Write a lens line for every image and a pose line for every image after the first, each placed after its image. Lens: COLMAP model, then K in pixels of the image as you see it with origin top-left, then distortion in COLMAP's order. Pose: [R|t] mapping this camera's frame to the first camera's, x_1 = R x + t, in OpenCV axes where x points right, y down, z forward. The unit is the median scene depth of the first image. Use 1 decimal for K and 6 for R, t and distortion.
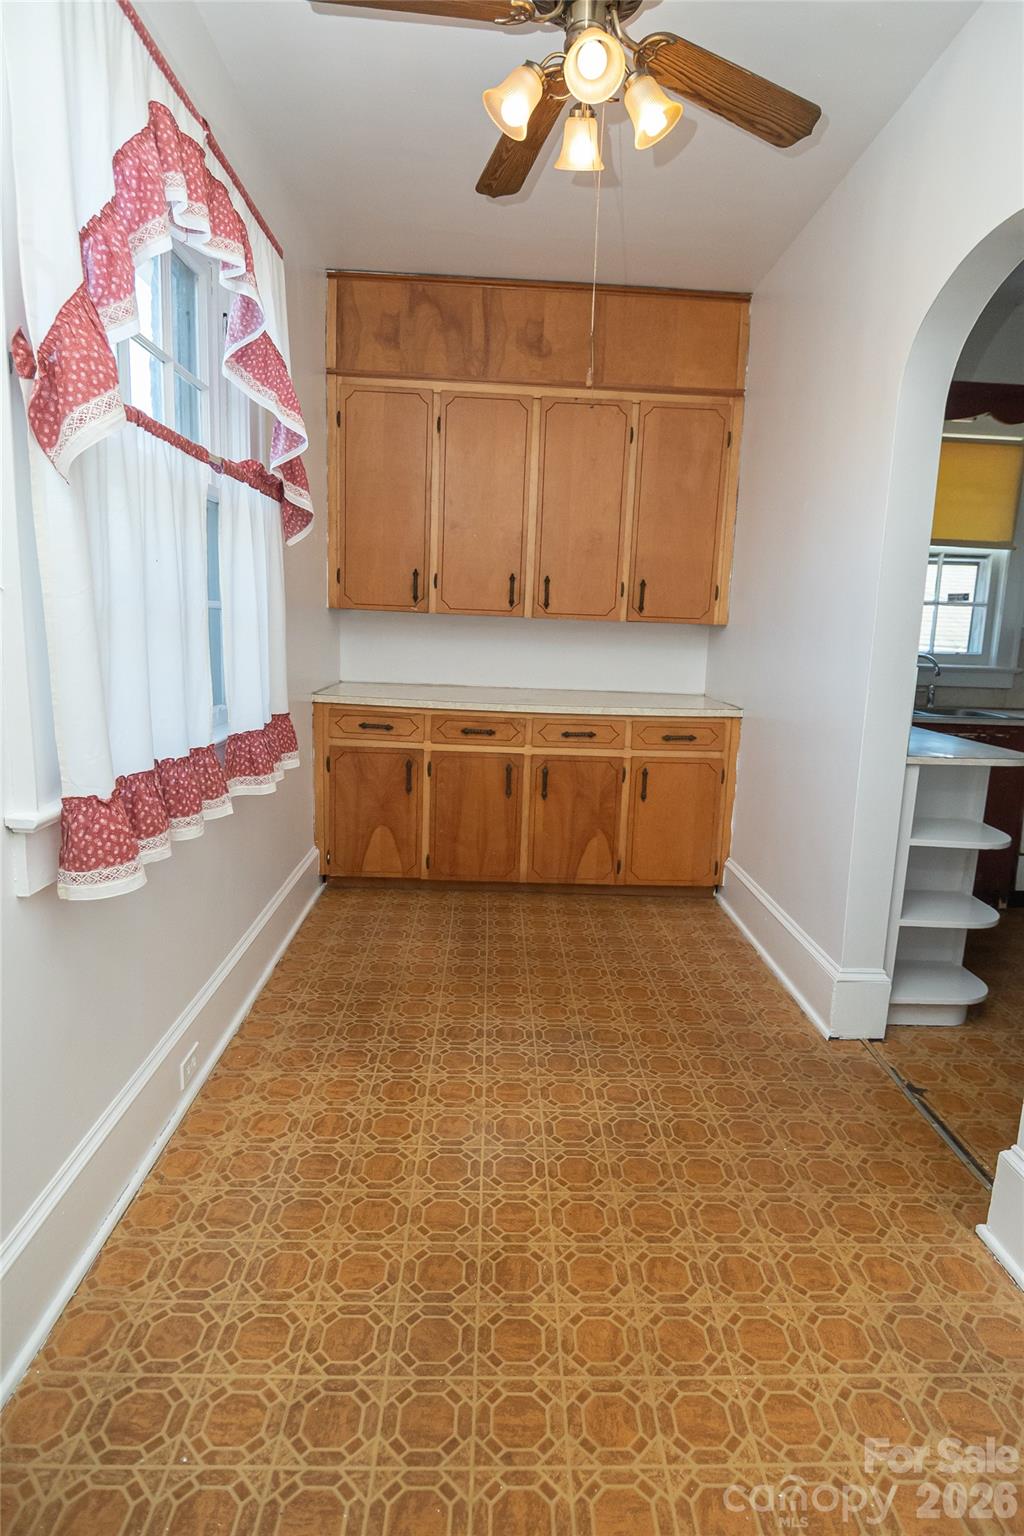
lens RADIAL K [[806.9, 0, 513.2], [0, 806.9, 765.3], [0, 0, 1]] dist [0.004580, 0.000447]
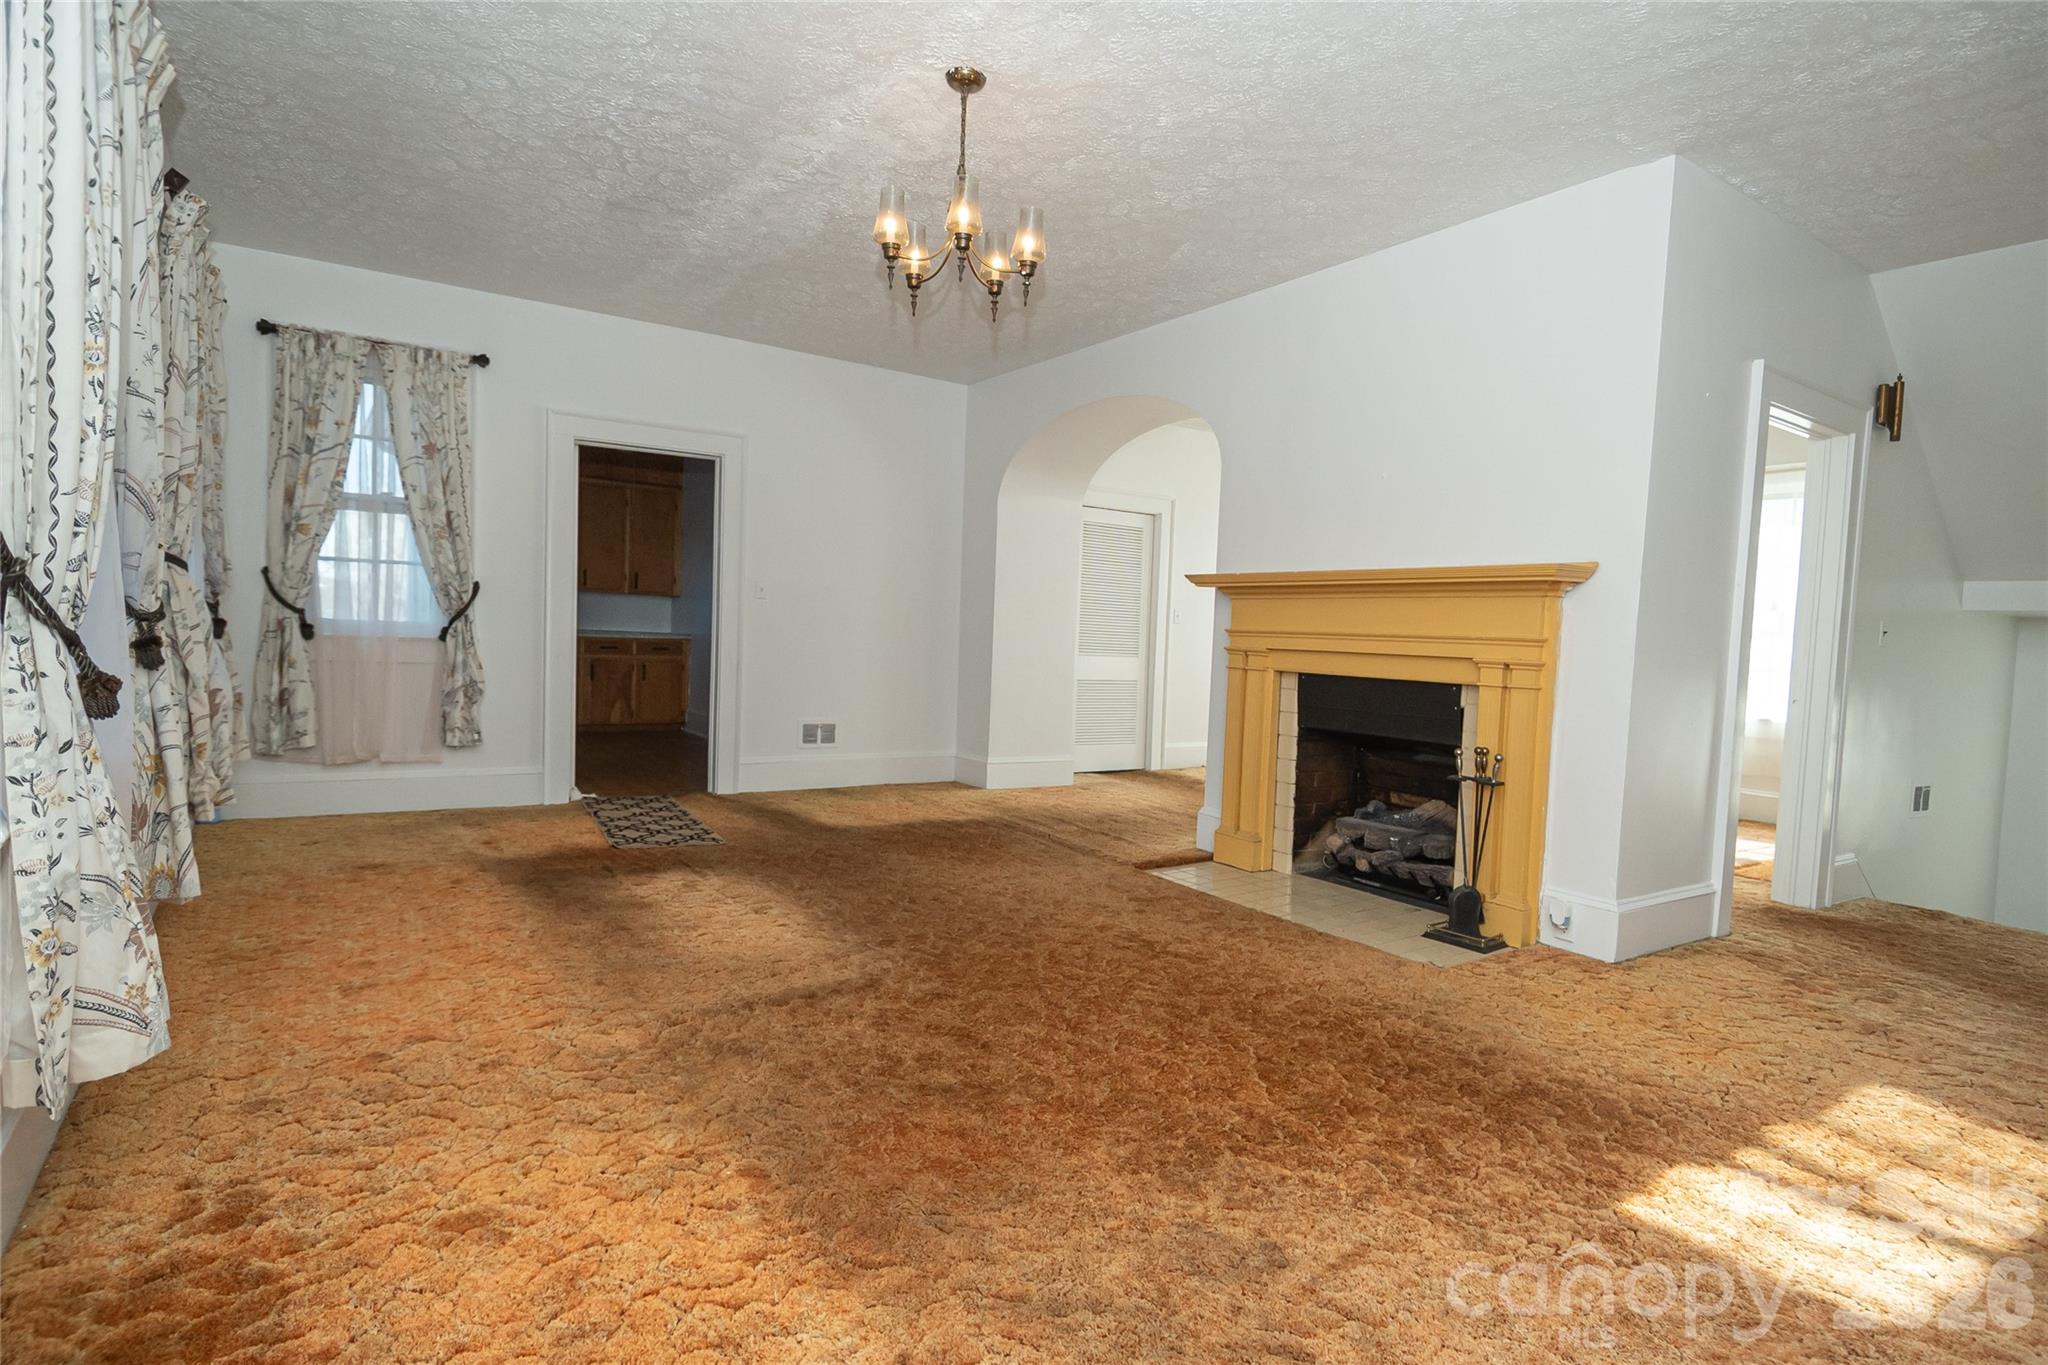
lens RADIAL K [[1075.8, 0, 1025.6], [0, 1075.8, 685.0], [0, 0, 1]] dist [0.004580, 0.000447]
pose [[0.854686, -0.033563, 0.518060, -0.424025], [0.082103, 0.994088, -0.071050, 0.328238], [-0.512612, 0.103259, 0.852389, -1.817878]]
